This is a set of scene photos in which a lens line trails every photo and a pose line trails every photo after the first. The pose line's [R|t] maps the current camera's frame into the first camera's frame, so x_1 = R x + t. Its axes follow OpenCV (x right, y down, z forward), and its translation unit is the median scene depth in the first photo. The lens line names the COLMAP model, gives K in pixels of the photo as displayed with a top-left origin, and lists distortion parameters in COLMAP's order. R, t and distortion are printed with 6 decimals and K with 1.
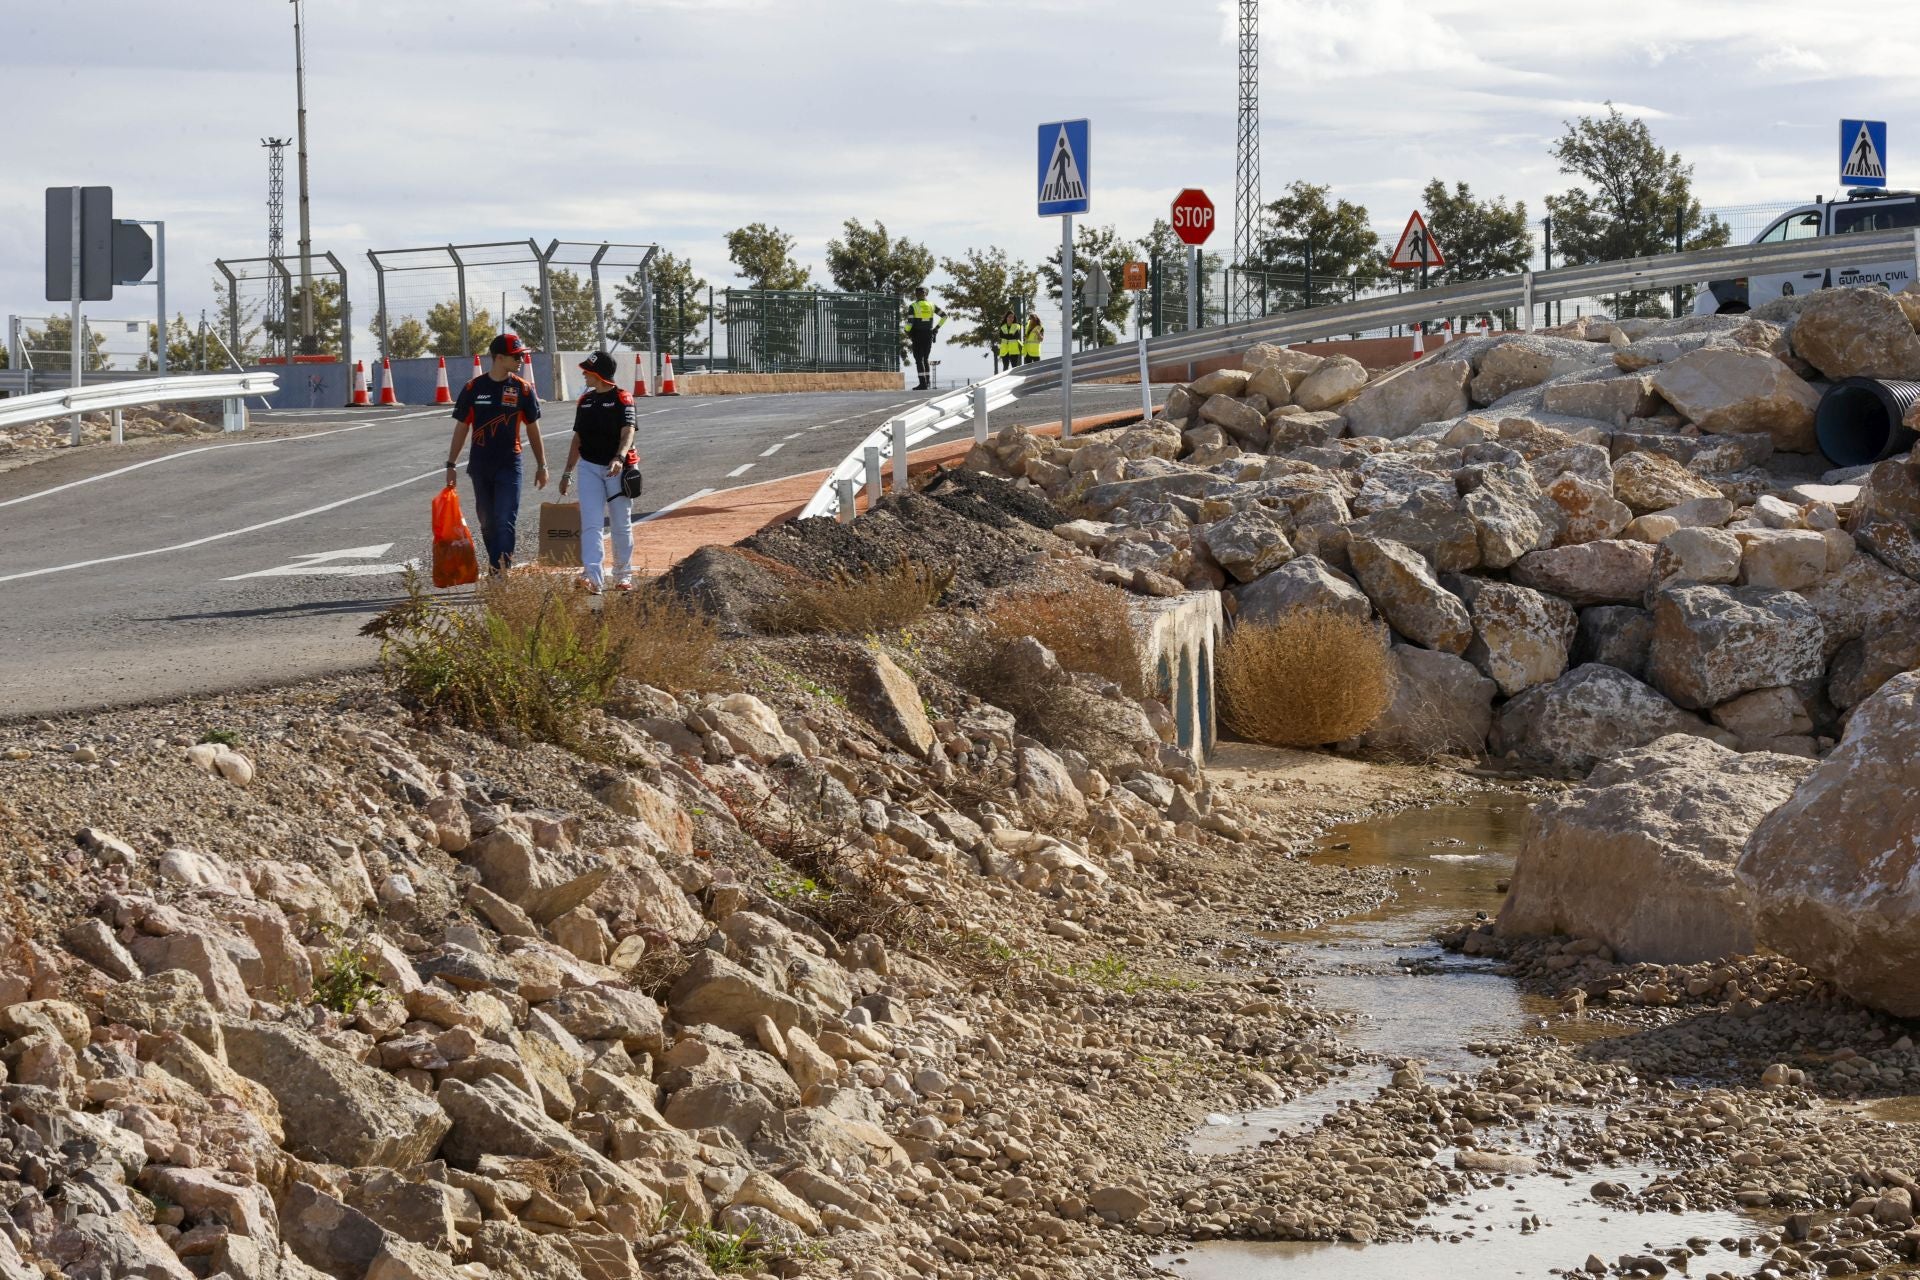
lens RADIAL K [[4454.2, 0, 960.0], [0, 4454.2, 640.0], [0, 0, 1]] dist [0.043955, -0.099031]
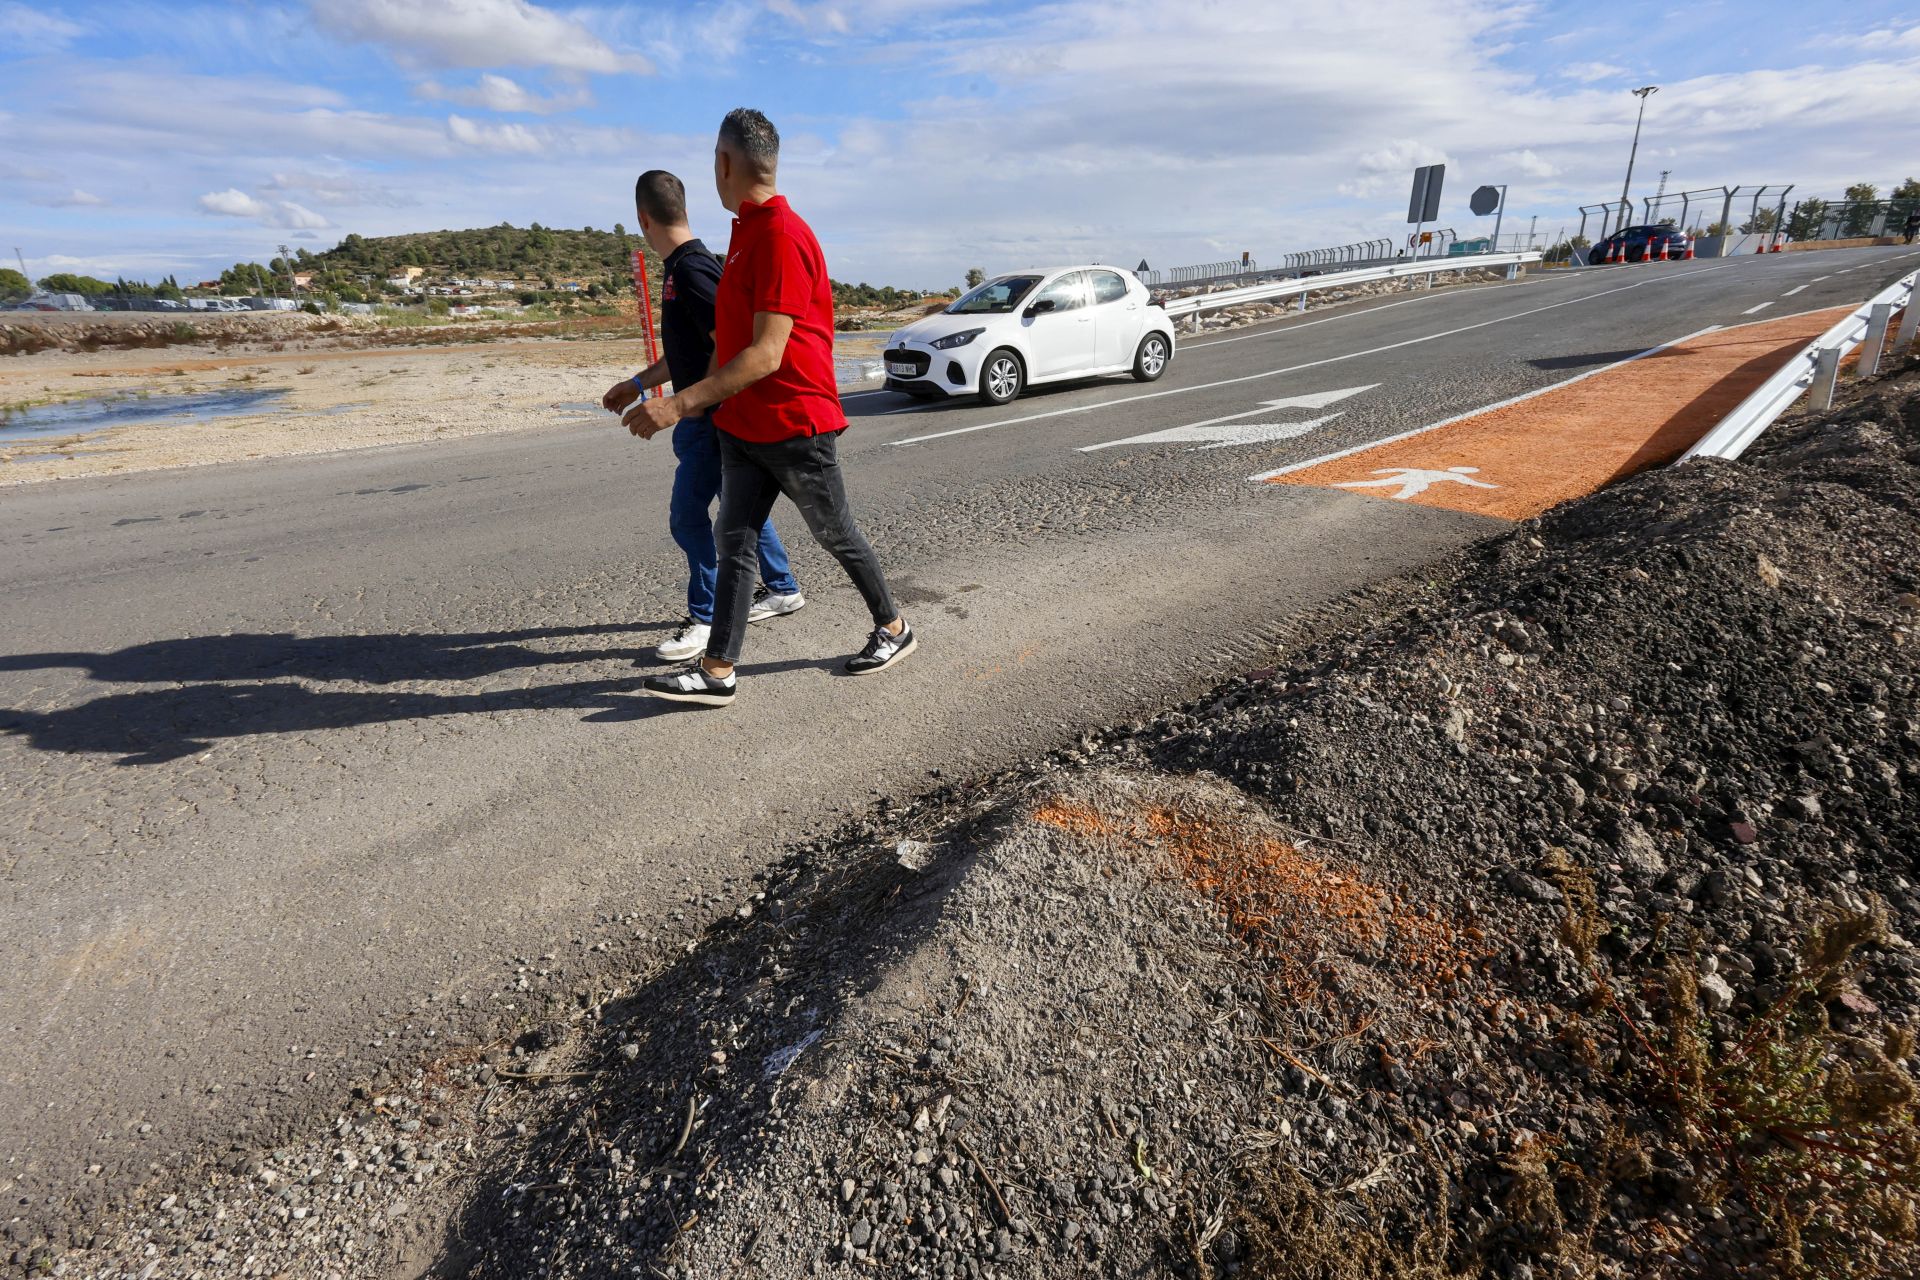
lens RADIAL K [[889.3, 0, 959.0], [0, 889.3, 643.0], [0, 0, 1]] dist [0.002450, 0.000702]
pose [[0.708611, 0.242421, -0.662648, -0.016544], [-0.004410, 0.940632, 0.339401, -0.041667], [0.705586, -0.237581, 0.667611, 0.737230]]
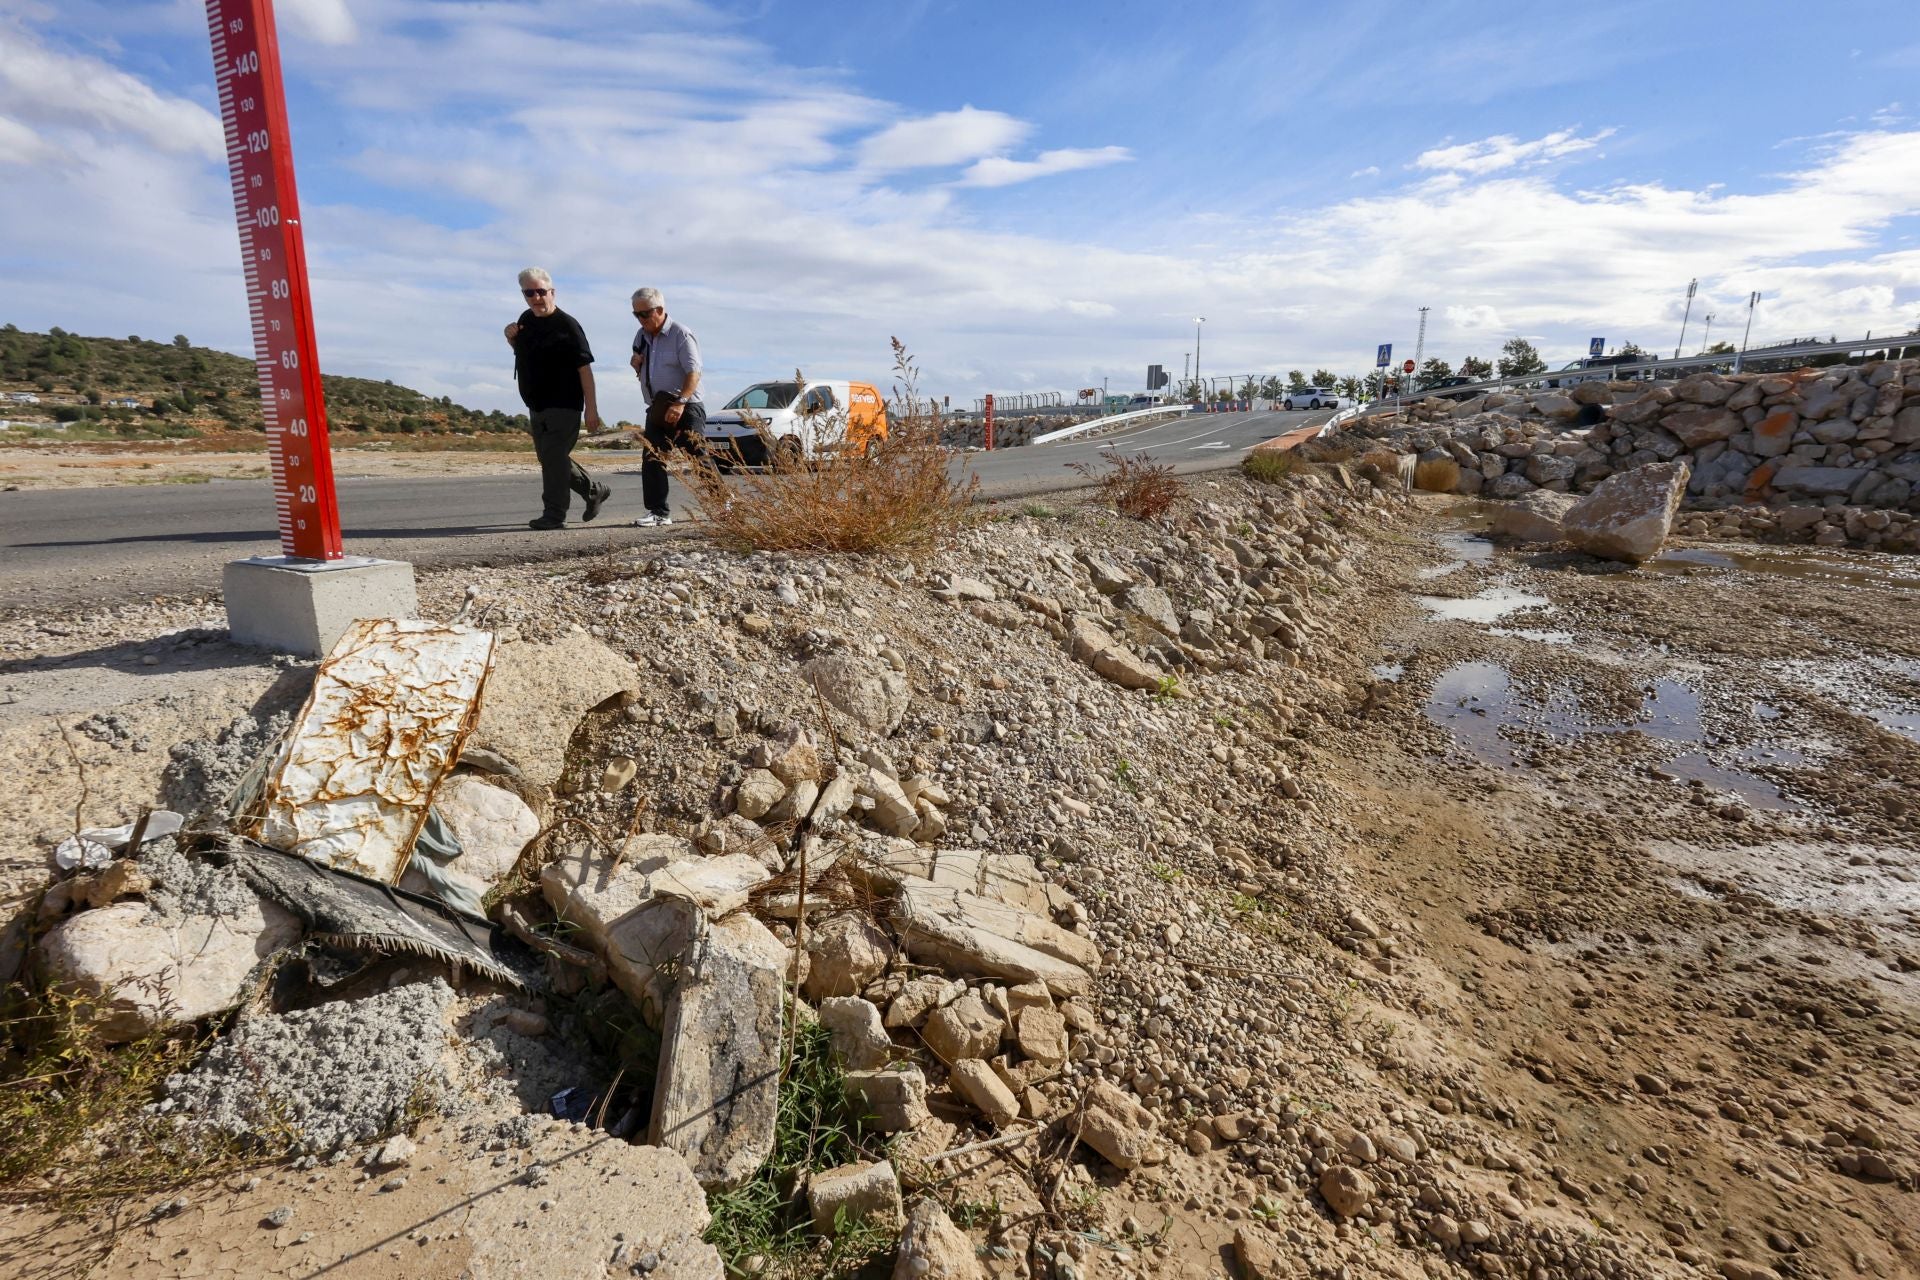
lens RADIAL K [[890.9, 0, 956.9], [0, 890.9, 646.0], [0, 0, 1]] dist [0.001313, 0.001506]
pose [[0.924530, 0.093685, -0.369416, -0.018901], [-0.016960, 0.978469, 0.205695, 0.001205], [0.380733, -0.183906, 0.906213, -0.014708]]
